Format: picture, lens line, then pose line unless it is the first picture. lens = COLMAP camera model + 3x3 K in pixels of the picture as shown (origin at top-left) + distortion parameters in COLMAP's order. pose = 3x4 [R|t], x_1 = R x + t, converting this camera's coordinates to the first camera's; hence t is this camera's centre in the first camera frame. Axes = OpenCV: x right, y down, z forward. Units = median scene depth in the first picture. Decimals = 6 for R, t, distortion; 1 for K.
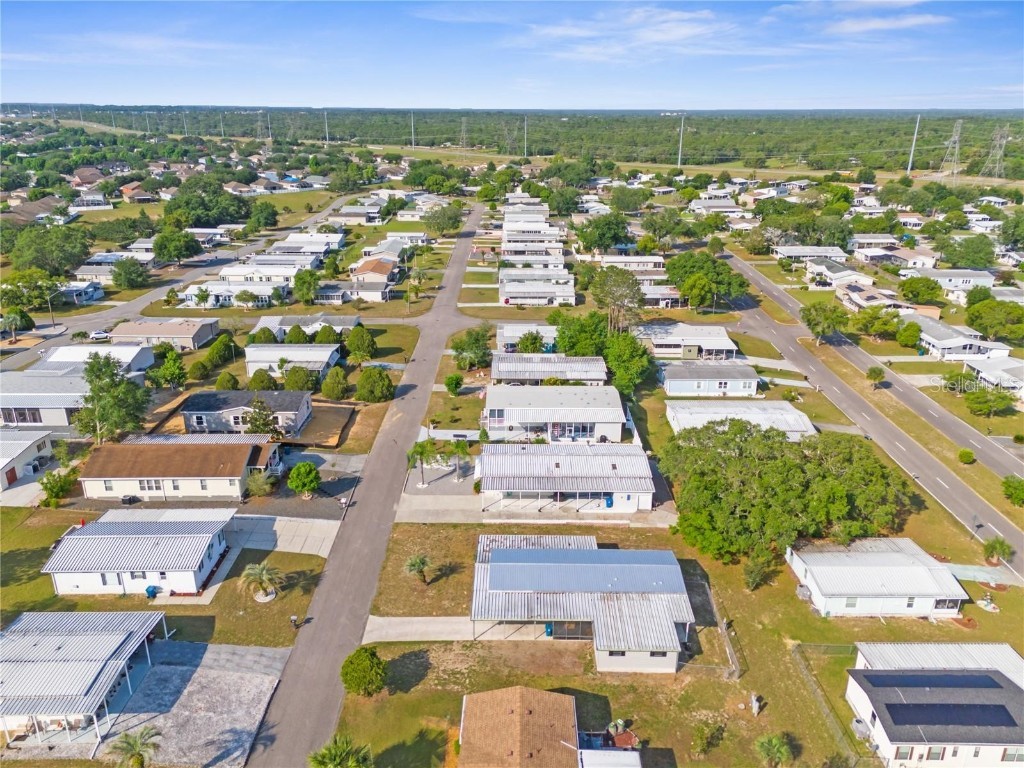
lens RADIAL K [[745.6, 0, 513.5], [0, 745.6, 391.4], [0, 0, 1]] dist [0.060560, -0.040225]
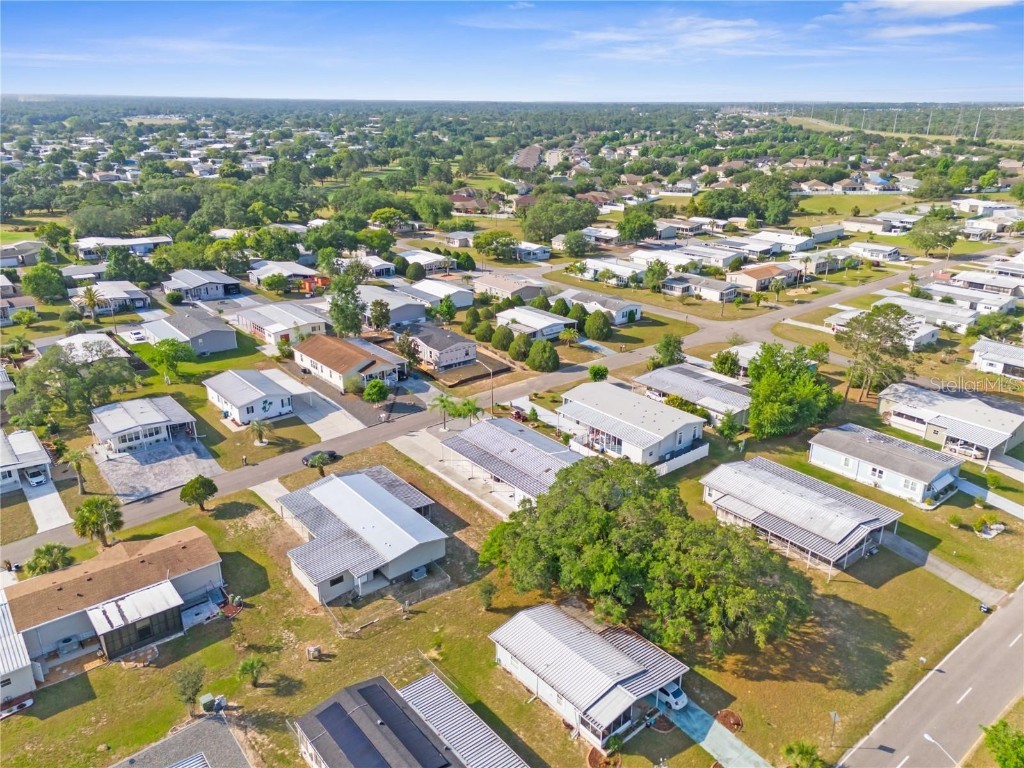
lens RADIAL K [[745.6, 0, 520.5], [0, 745.6, 385.1], [0, 0, 1]] dist [0.060560, -0.040225]
pose [[0.632486, 0.273086, -0.724835, 0.583990], [-0.276103, 0.953804, 0.118426, -0.084901], [0.723691, 0.125226, 0.678668, 0.201538]]
